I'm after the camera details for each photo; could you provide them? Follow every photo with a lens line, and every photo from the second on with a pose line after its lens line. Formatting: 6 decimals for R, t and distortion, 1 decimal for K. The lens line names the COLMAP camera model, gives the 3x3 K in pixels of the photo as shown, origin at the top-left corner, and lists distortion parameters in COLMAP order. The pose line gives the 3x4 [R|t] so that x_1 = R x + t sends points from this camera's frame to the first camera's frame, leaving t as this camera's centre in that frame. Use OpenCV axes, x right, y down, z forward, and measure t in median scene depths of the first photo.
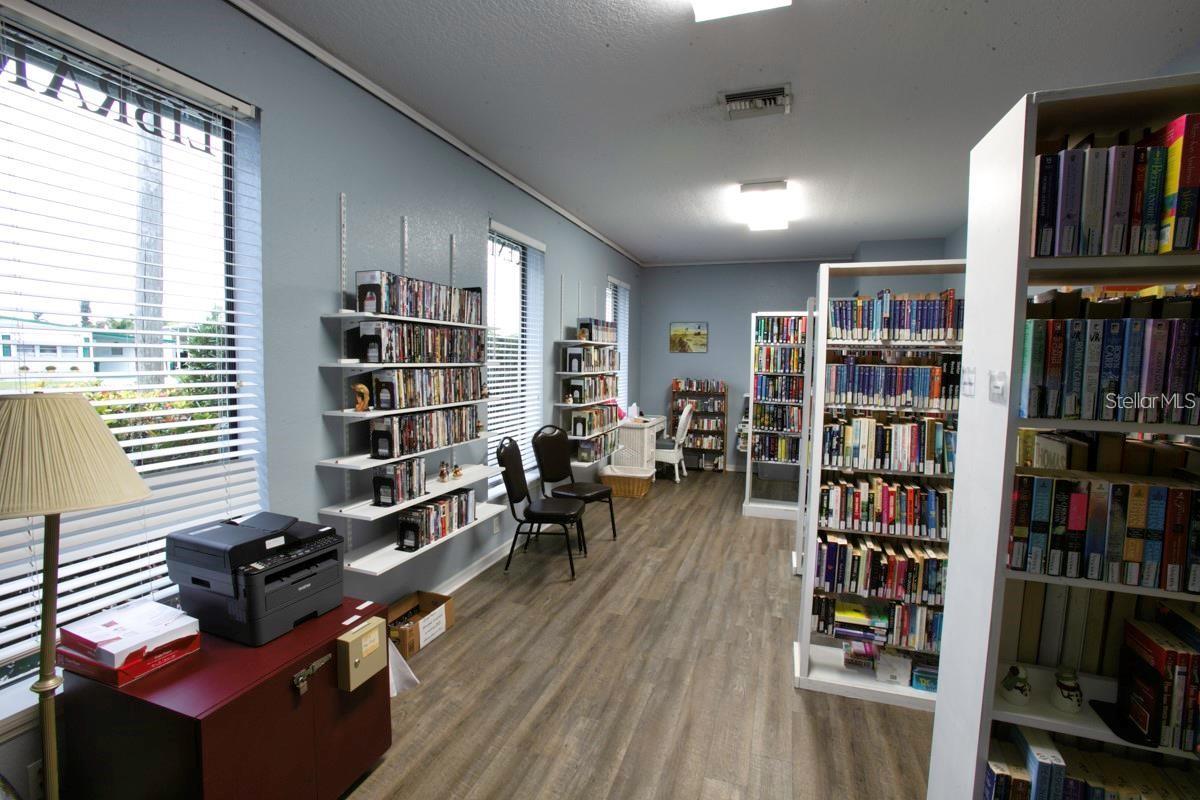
lens RADIAL K [[543.3, 0, 606.5], [0, 543.3, 397.6], [0, 0, 1]] dist [0.001034, -0.000313]
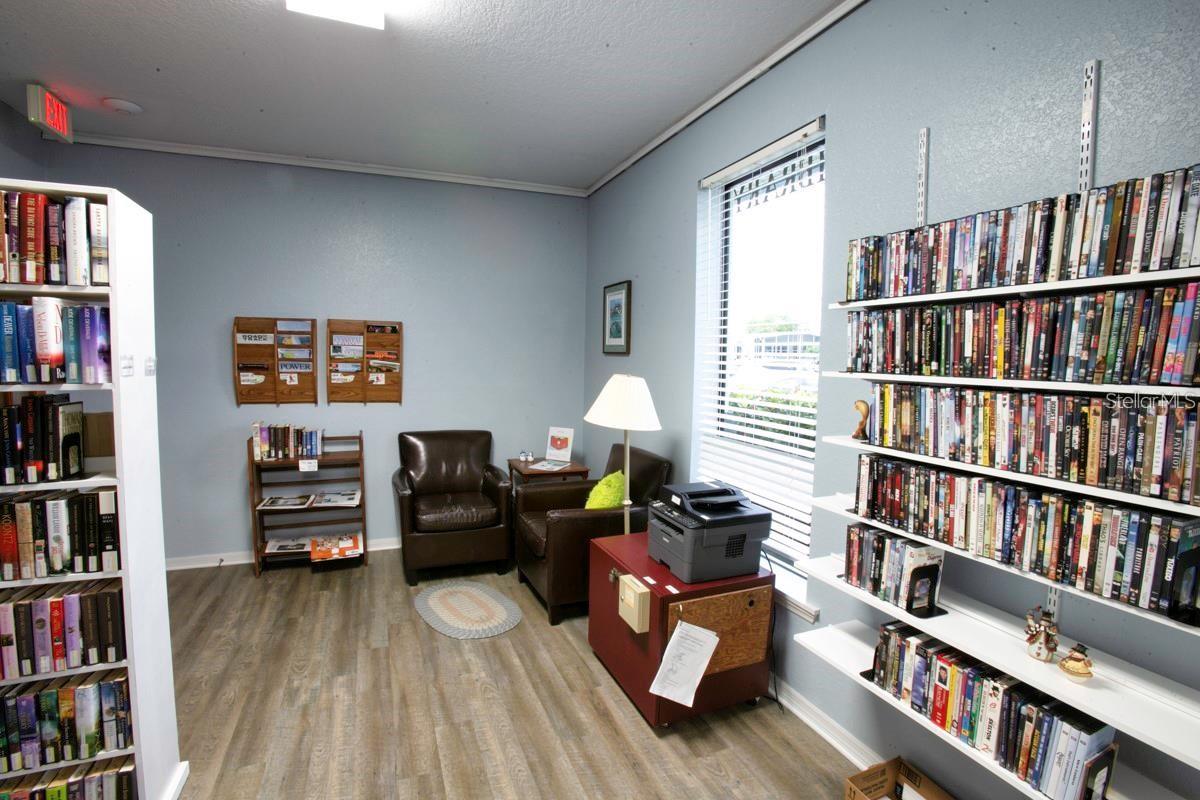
lens RADIAL K [[585.9, 0, 600.0], [0, 585.9, 400.0], [0, 0, 1]] dist [-0.031310, 0.000016]
pose [[-0.766217, 0.027339, -0.642000, 0.279243], [-0.067630, 0.990115, 0.122879, -0.086929], [0.639013, 0.137570, -0.756794, 1.205200]]
